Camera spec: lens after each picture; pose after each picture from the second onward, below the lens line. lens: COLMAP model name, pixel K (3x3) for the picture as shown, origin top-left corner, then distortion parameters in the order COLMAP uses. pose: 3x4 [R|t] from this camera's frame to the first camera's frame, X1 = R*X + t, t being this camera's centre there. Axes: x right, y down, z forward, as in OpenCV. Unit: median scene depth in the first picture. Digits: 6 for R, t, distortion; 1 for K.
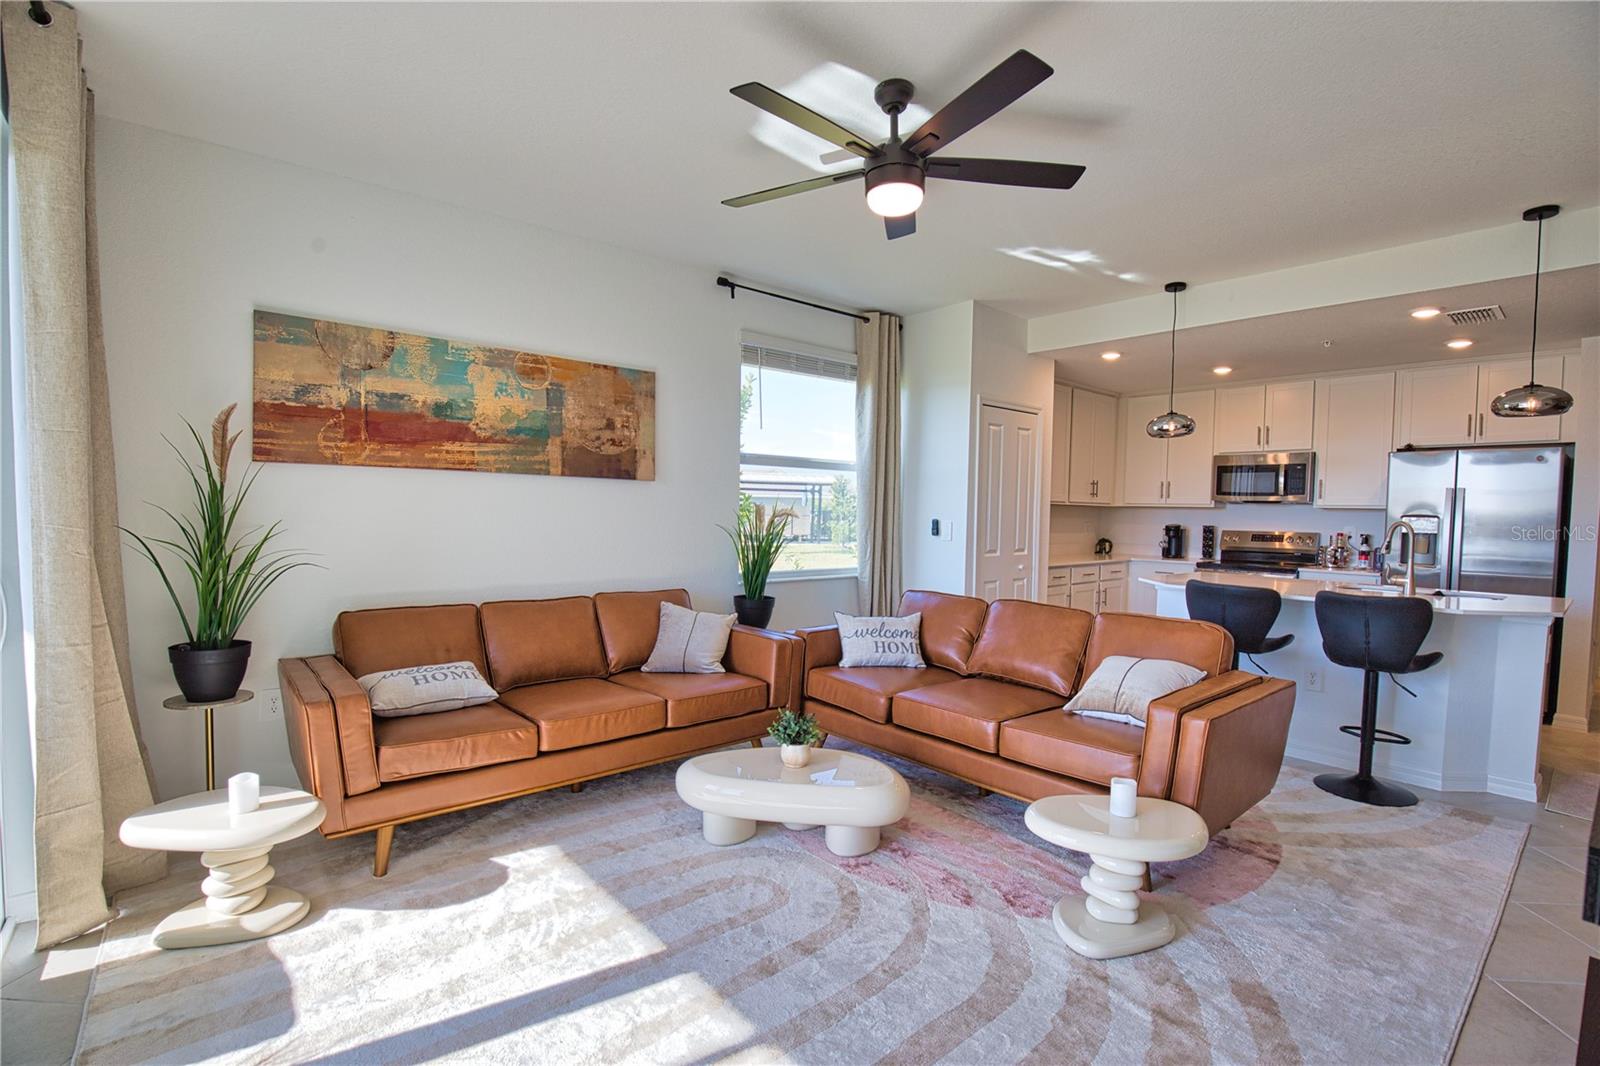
lens RADIAL K [[728.4, 0, 803.6], [0, 728.4, 544.4], [0, 0, 1]] dist [-0.036019, 0.006924]
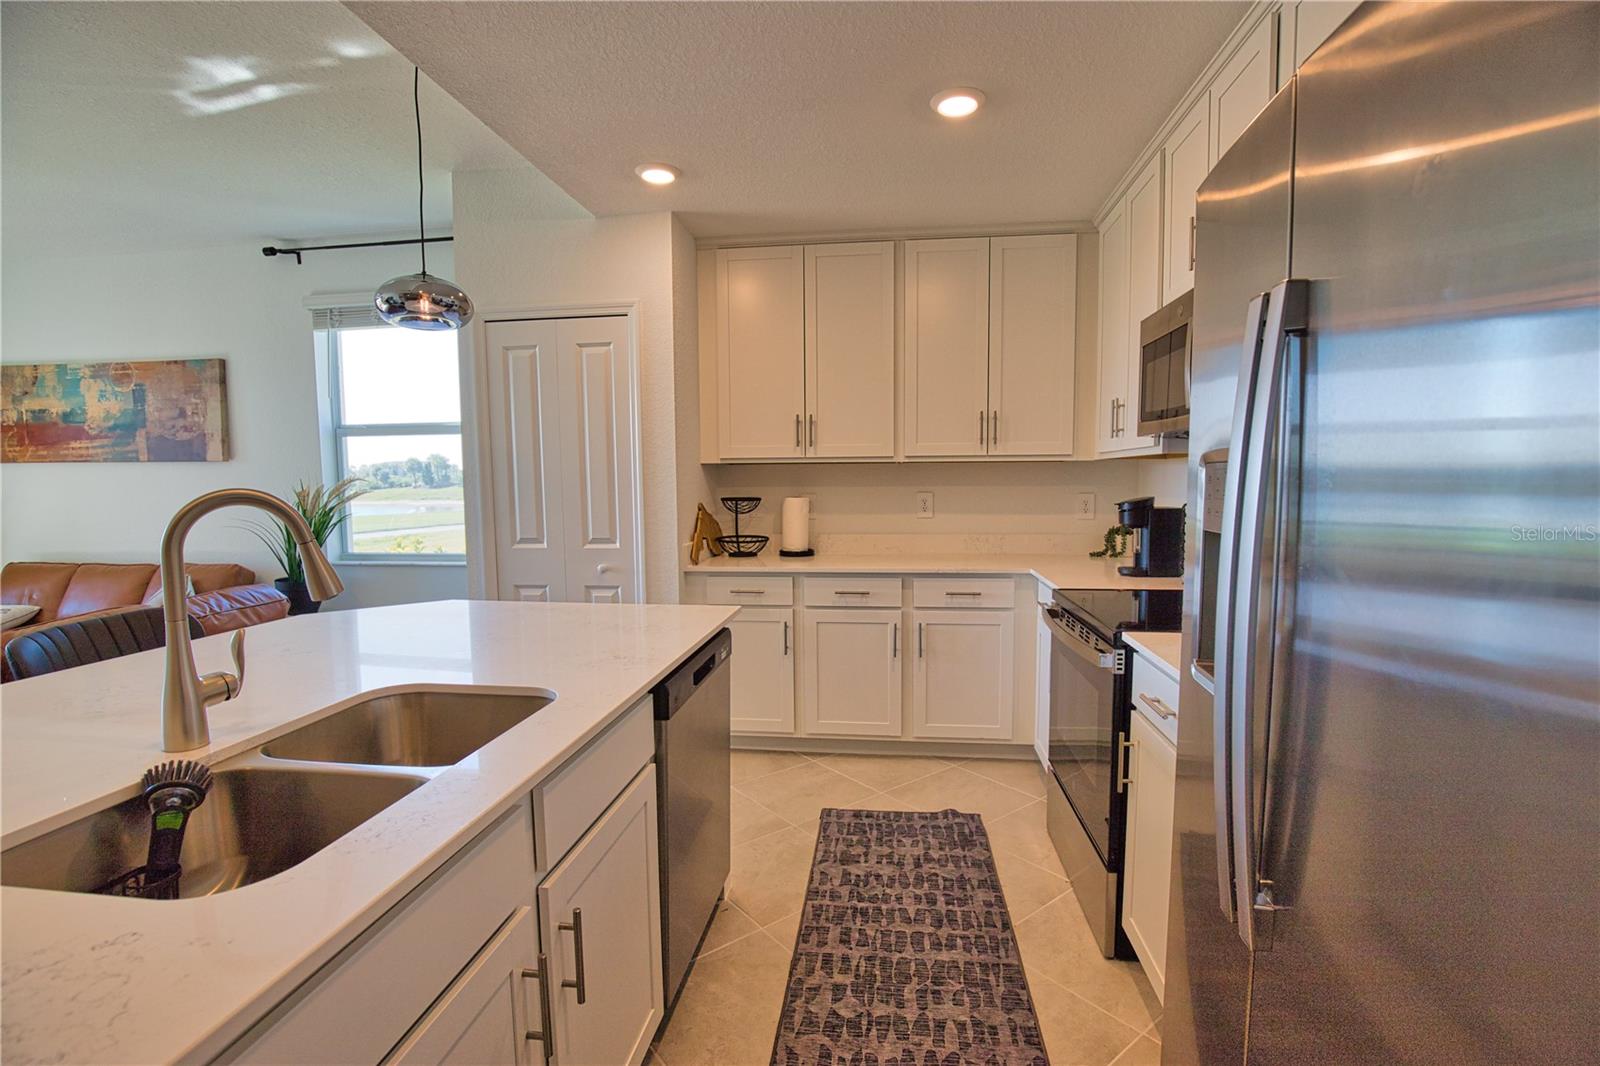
lens RADIAL K [[728.4, 0, 812.4], [0, 728.4, 540.5], [0, 0, 1]] dist [-0.036019, 0.006924]
pose [[0.674780, 0.039454, -0.736963, 1.257805], [-0.016122, 0.999120, 0.038728, -0.028204], [0.737843, -0.014252, 0.674822, 1.017622]]
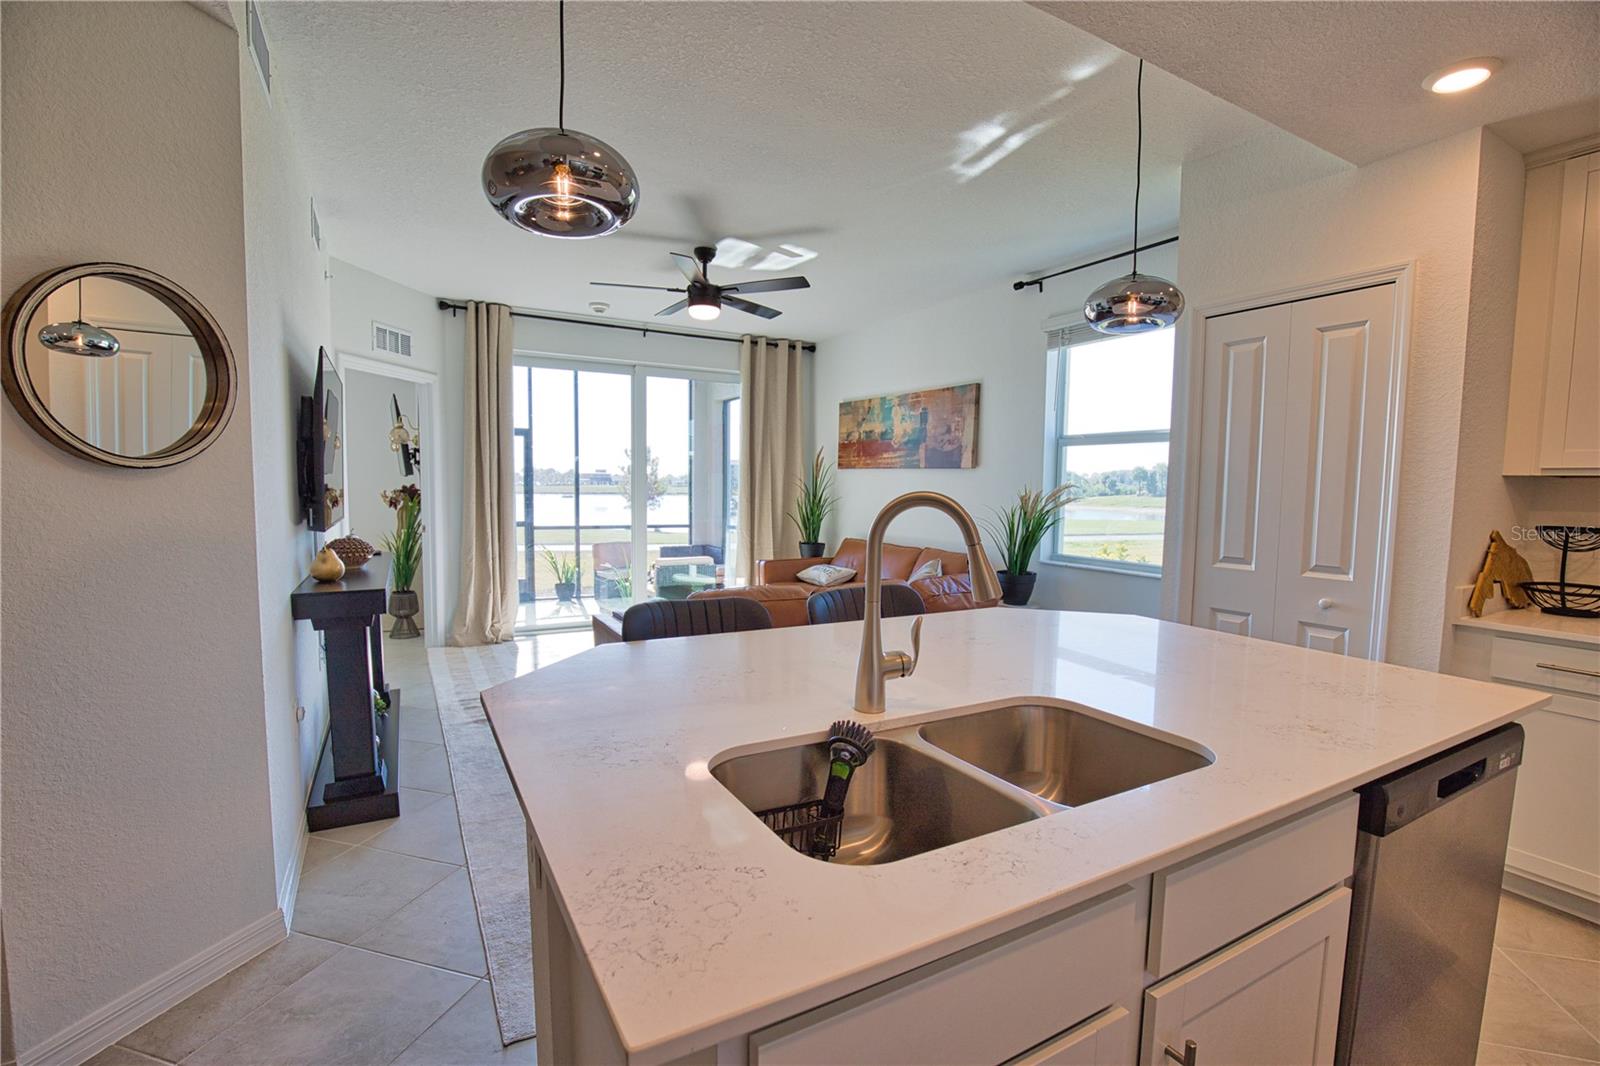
lens RADIAL K [[728.4, 0, 805.0], [0, 728.4, 541.5], [0, 0, 1]] dist [-0.036019, 0.006924]
pose [[-0.192095, 0.055663, -0.979796, 1.217775], [-0.067537, 0.995273, 0.069783, -0.031059], [0.979050, 0.079577, -0.187428, 1.052603]]
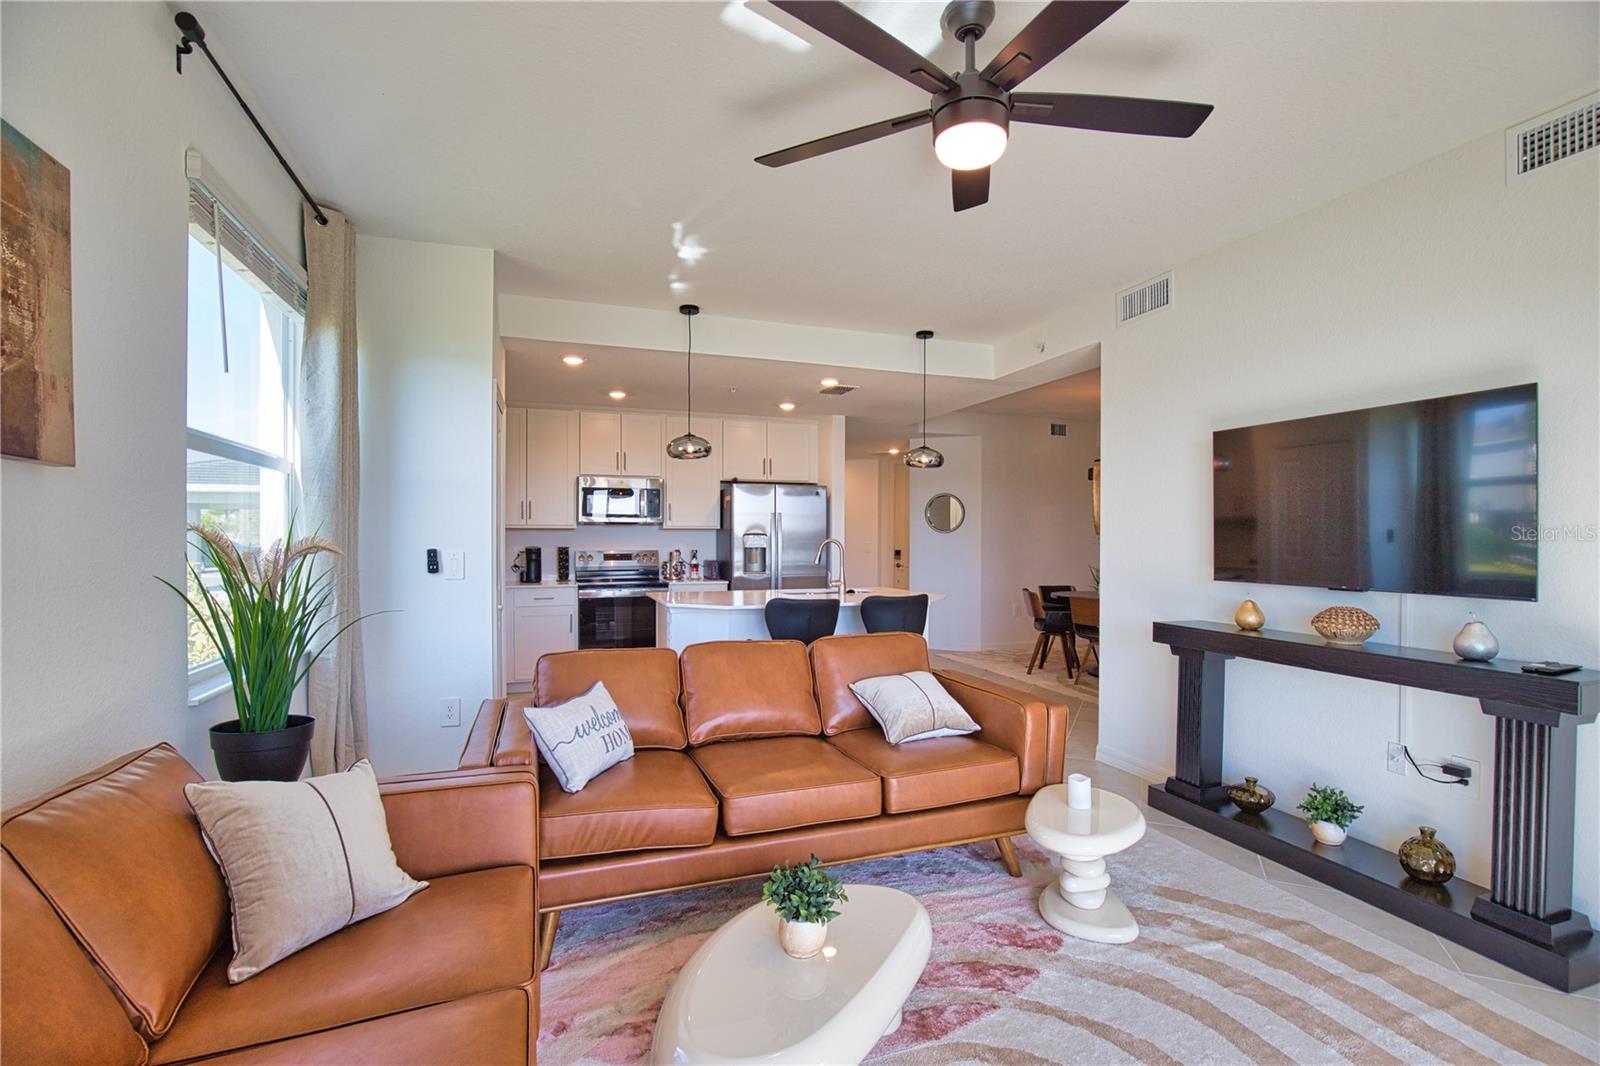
lens RADIAL K [[728.4, 0, 813.4], [0, 728.4, 546.7], [0, 0, 1]] dist [-0.036019, 0.006924]
pose [[0.352772, -0.028551, 0.935273, -0.442932], [0.049151, 0.998720, 0.011949, -0.037592], [-0.934417, 0.041754, 0.353724, 0.584297]]
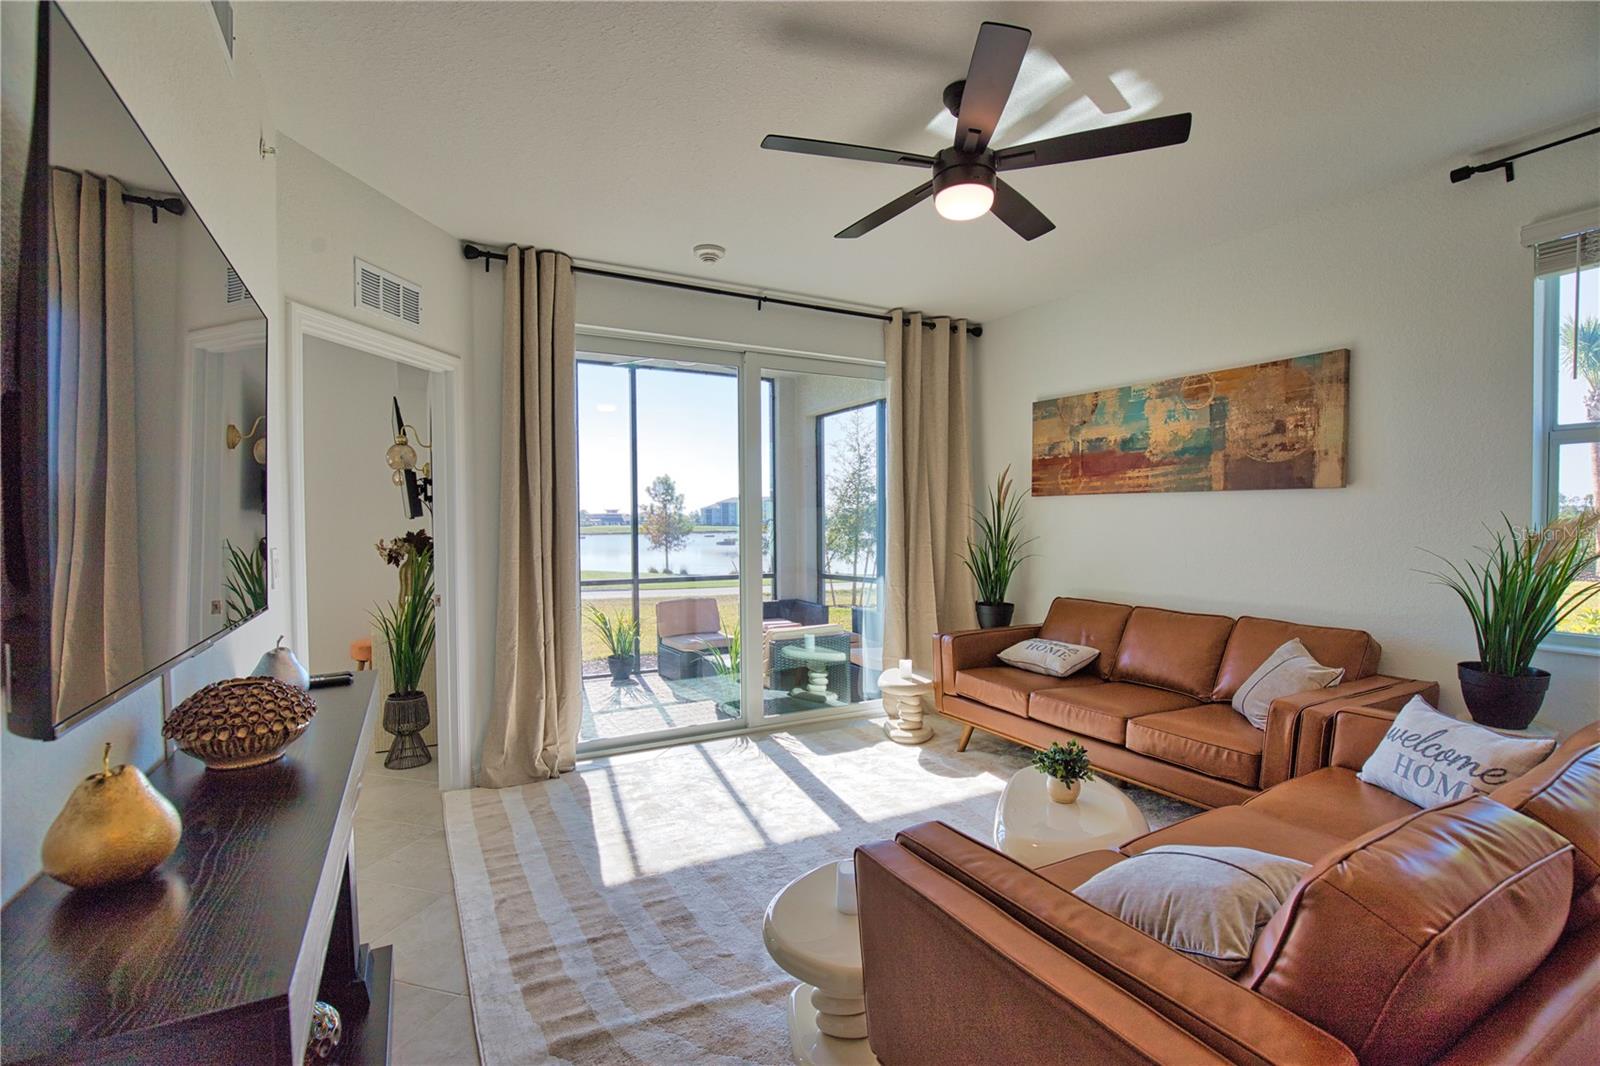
lens RADIAL K [[728.4, 0, 807.7], [0, 728.4, 539.0], [0, 0, 1]] dist [-0.036019, 0.006924]
pose [[-0.201494, 0.008060, -0.979457, 0.724969], [-0.047785, 0.998695, 0.018048, -0.020368], [0.978323, 0.050440, -0.200846, 0.651532]]
